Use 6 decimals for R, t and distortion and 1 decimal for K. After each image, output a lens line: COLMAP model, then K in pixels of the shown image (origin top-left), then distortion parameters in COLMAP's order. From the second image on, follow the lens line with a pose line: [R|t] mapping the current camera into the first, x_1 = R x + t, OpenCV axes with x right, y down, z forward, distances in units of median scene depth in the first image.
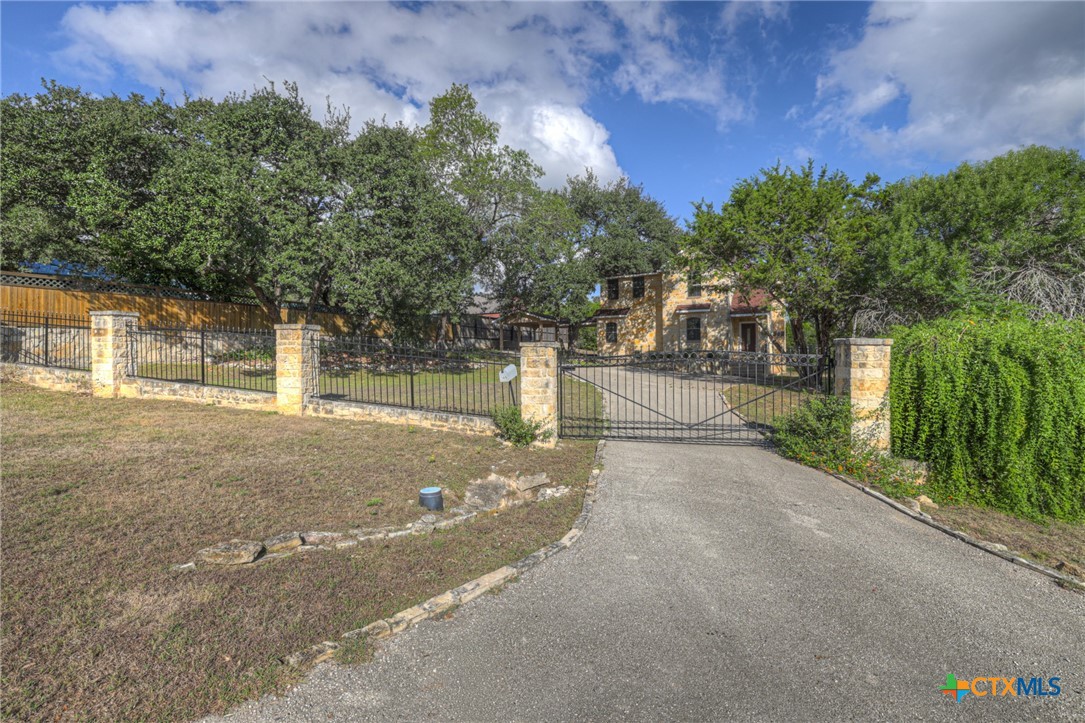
lens RADIAL K [[475.7, 0, 516.5], [0, 475.7, 381.3], [0, 0, 1]] dist [-0.000075, -0.000210]
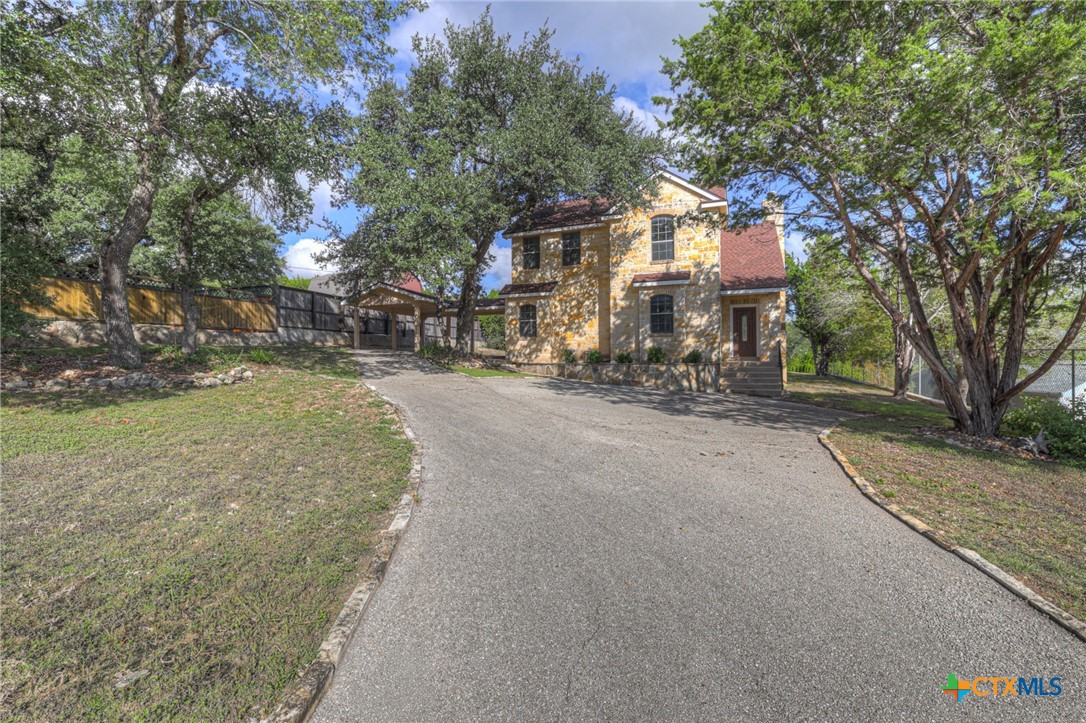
lens RADIAL K [[473.2, 0, 543.0], [0, 473.2, 361.5], [0, 0, 1]] dist [0.000532, 0.000110]
pose [[0.977176, 0.011166, 0.212138, 0.090037], [0.002342, 0.997991, -0.063319, -0.012288], [-0.212419, 0.062371, 0.975186, 0.411150]]
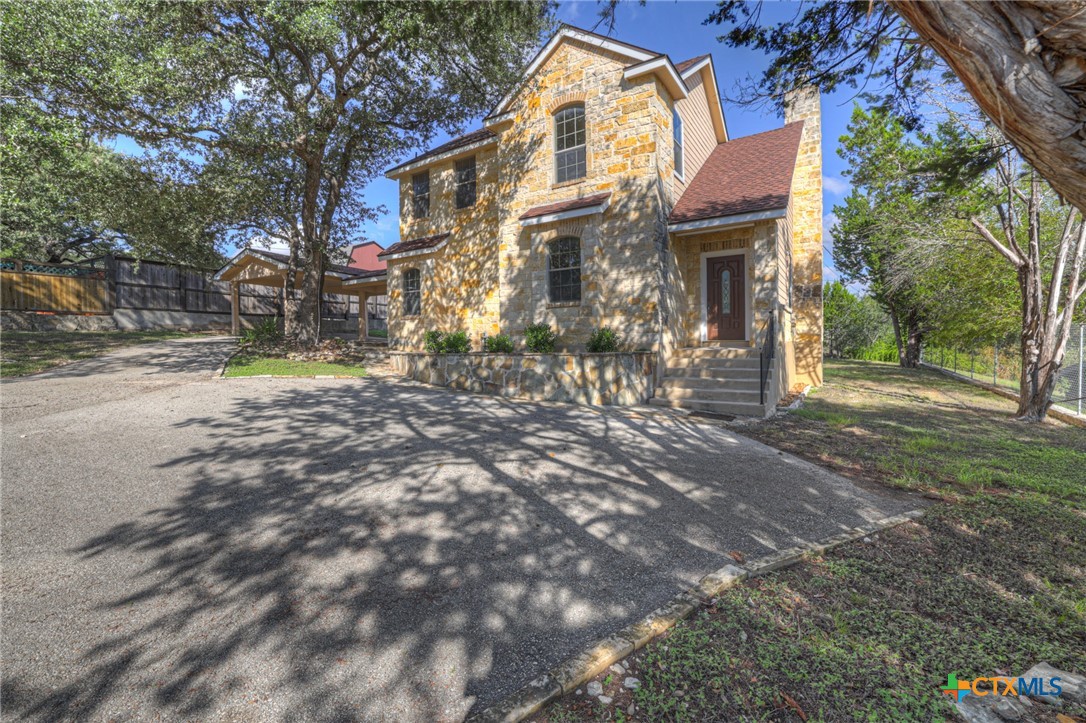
lens RADIAL K [[473.2, 0, 543.0], [0, 473.2, 361.5], [0, 0, 1]] dist [0.000532, 0.000110]
pose [[0.998942, 0.001626, 0.045955, 0.300202], [-0.000283, 0.999573, -0.029224, -0.032175], [-0.045983, 0.029180, 0.998516, 0.588134]]
